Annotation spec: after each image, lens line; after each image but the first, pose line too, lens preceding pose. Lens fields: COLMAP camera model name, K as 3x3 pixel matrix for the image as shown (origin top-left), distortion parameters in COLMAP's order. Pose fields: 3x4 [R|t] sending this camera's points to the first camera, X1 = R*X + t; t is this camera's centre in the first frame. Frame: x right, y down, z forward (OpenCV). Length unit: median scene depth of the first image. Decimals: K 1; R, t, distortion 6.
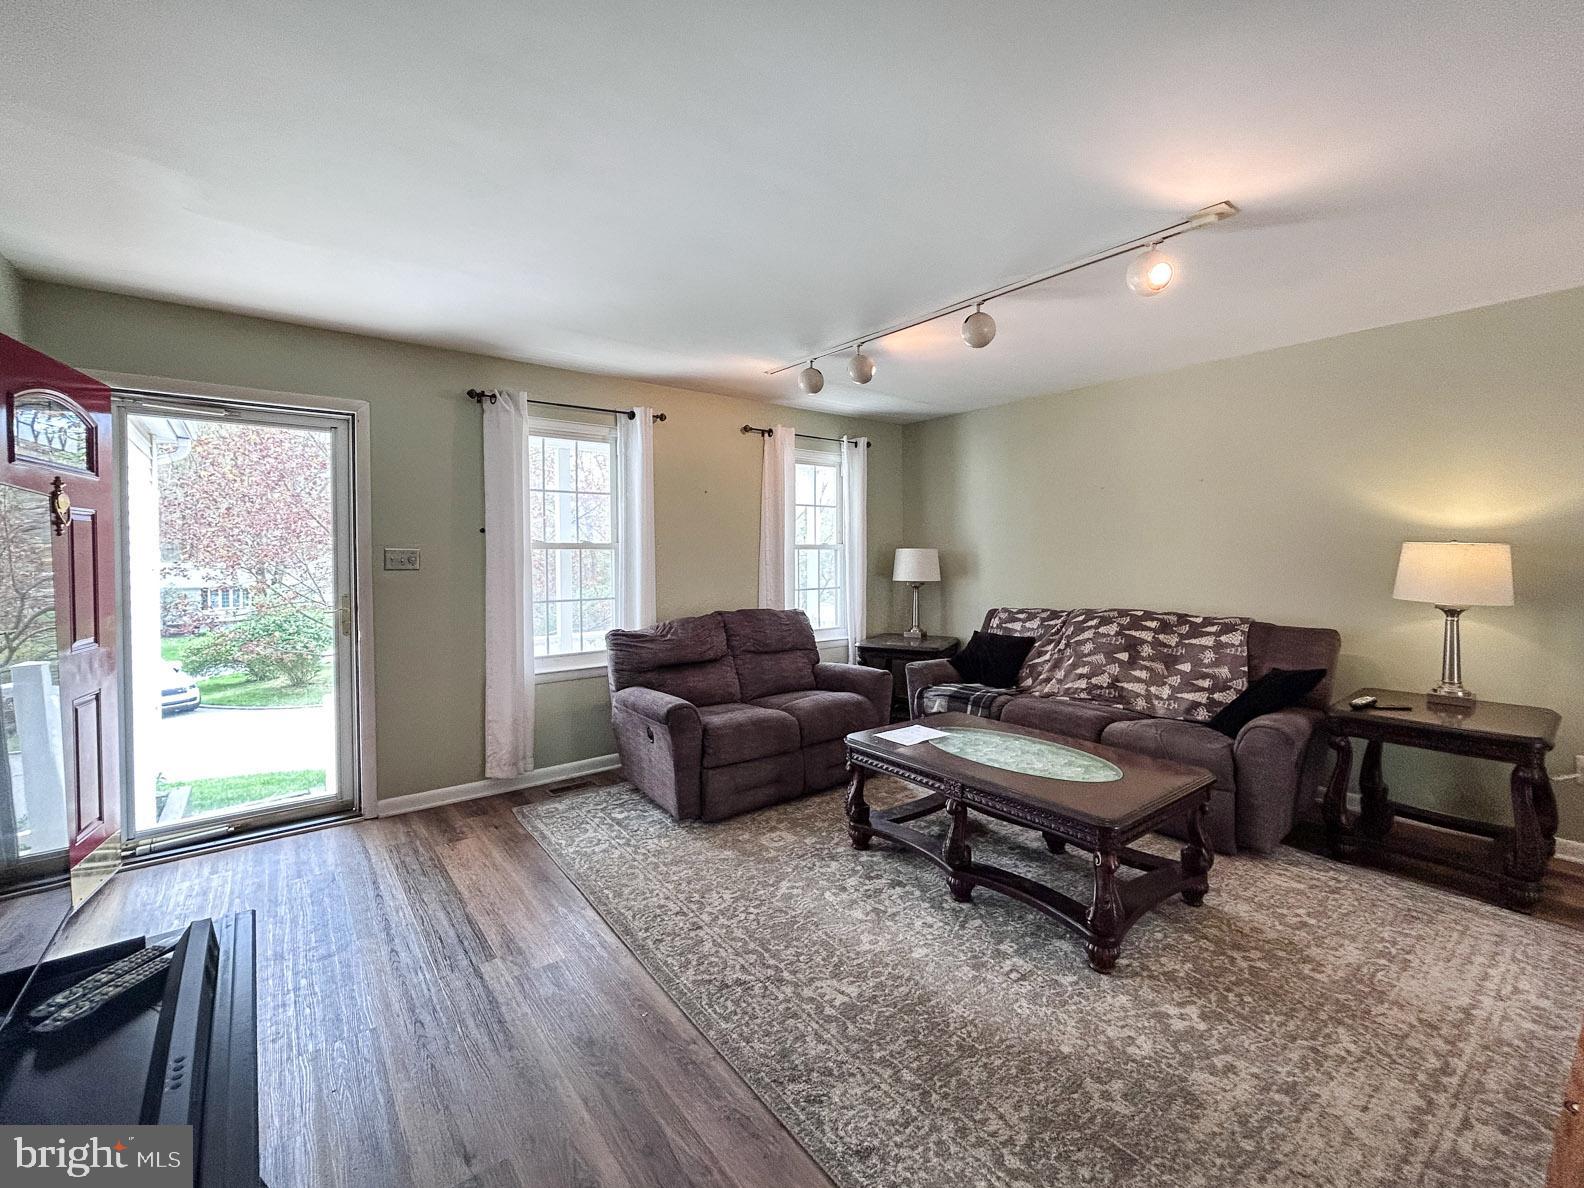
lens RADIAL K [[642.4, 0, 798.1], [0, 642.4, 571.7], [0, 0, 1]] dist [-0.000182, -0.000119]
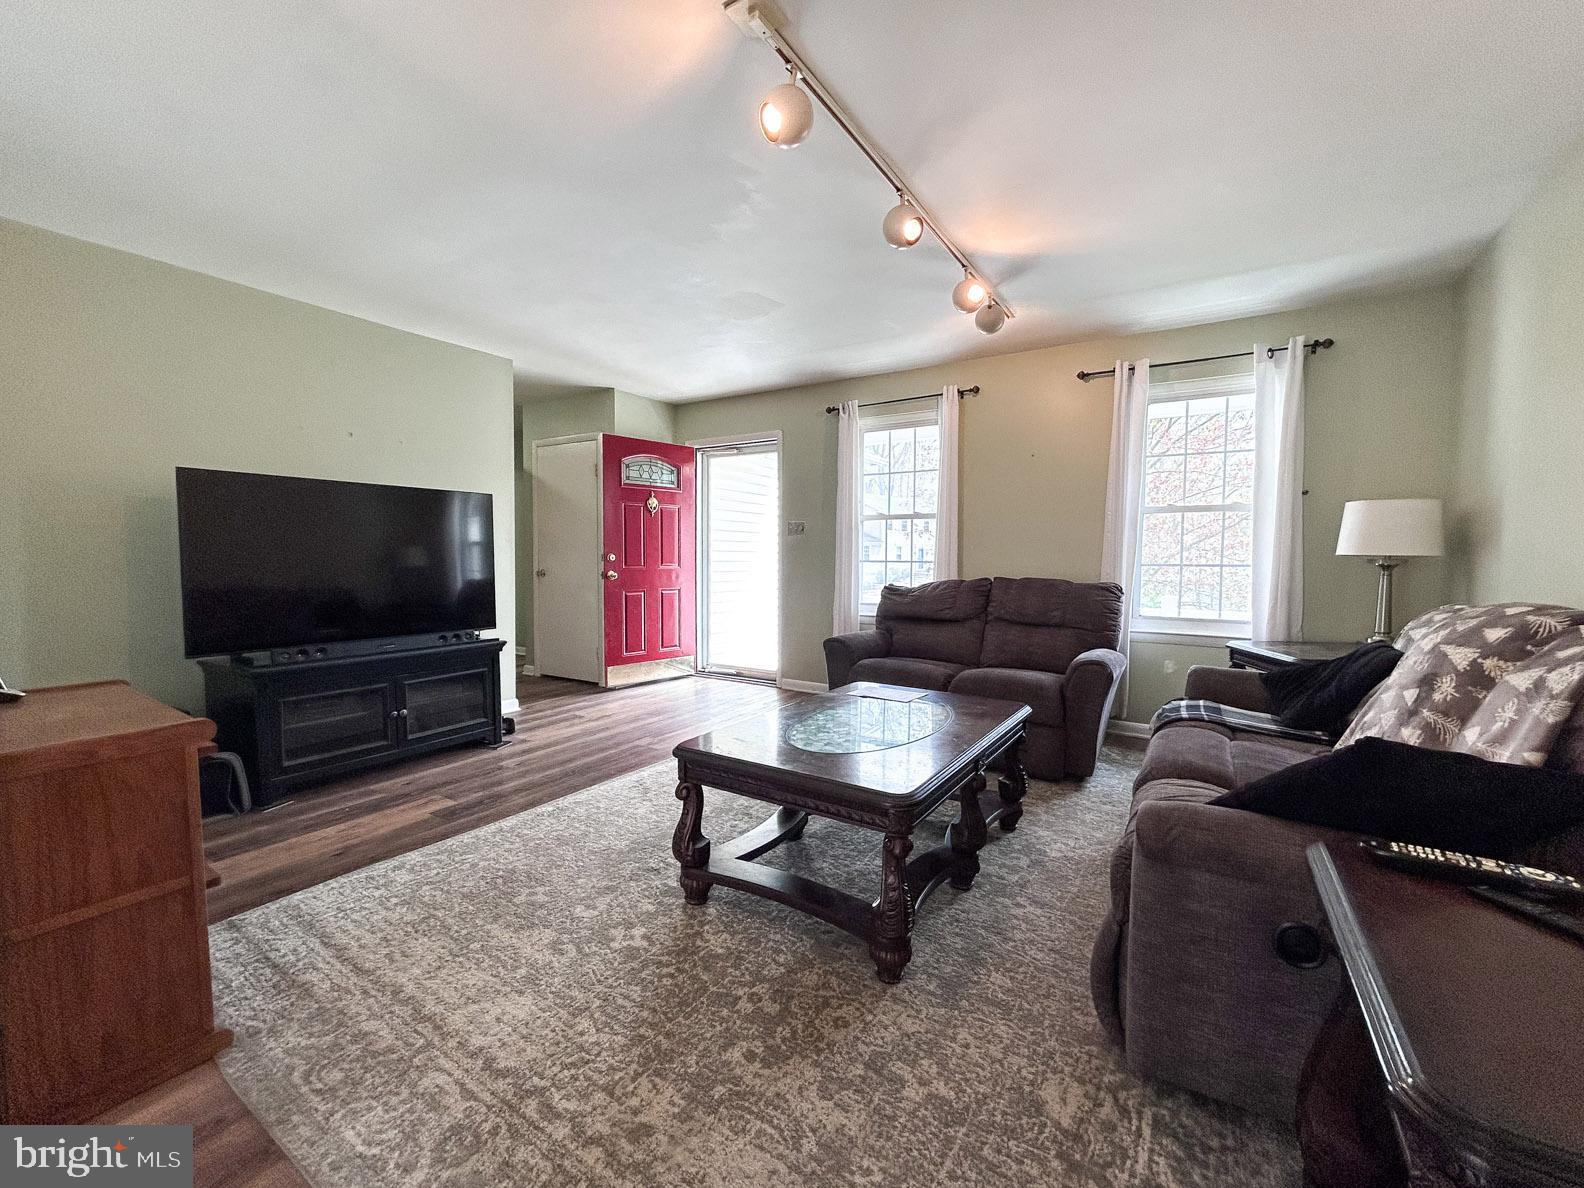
lens RADIAL K [[642.4, 0, 819.8], [0, 642.4, 586.0], [0, 0, 1]] dist [-0.000182, -0.000119]
pose [[0.372222, 0.053208, -0.926617, 0.745836], [-0.031041, 0.998511, 0.044867, 0.043181], [0.927624, 0.012062, 0.373320, 0.415130]]
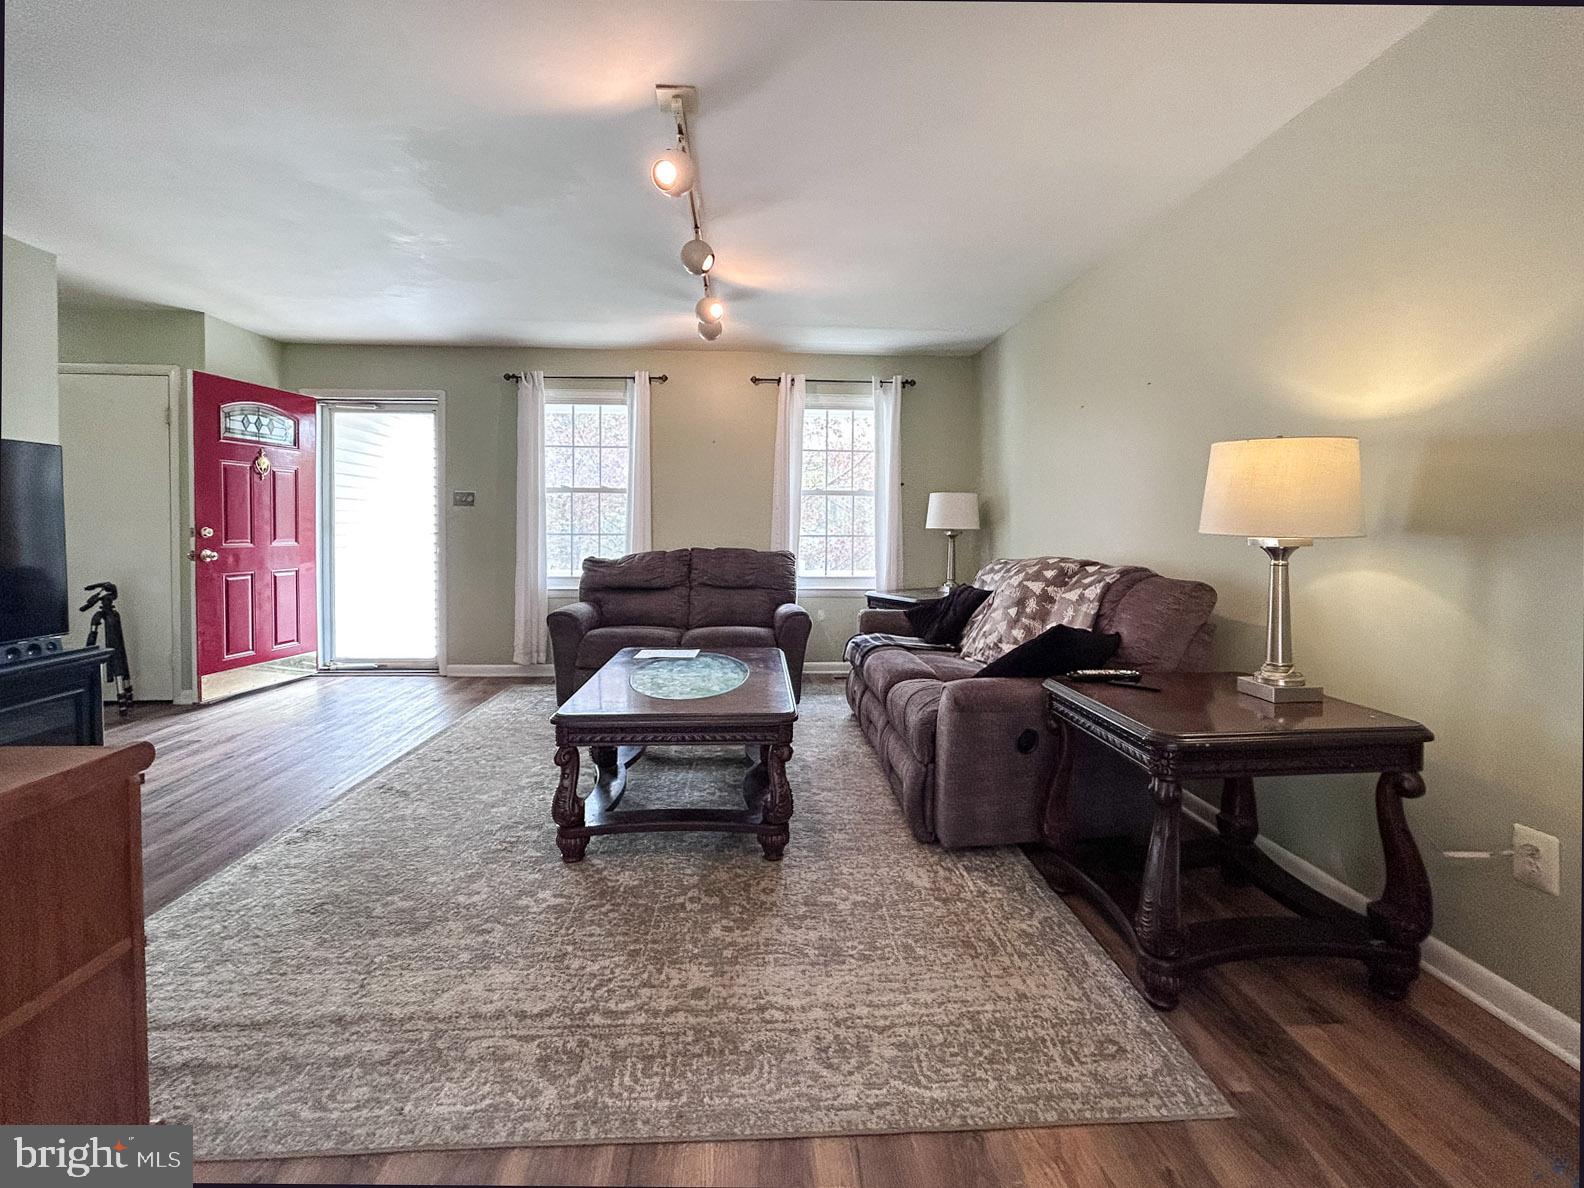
lens RADIAL K [[662.8, 0, 799.8], [0, 662.8, 542.4], [0, 0, 1]] dist [-0.018822, 0.001666]
pose [[0.840371, 0.023842, -0.541487, 0.703309], [-0.024074, 0.999688, 0.006655, 0.043688], [0.541477, 0.007443, 0.840683, 0.150975]]
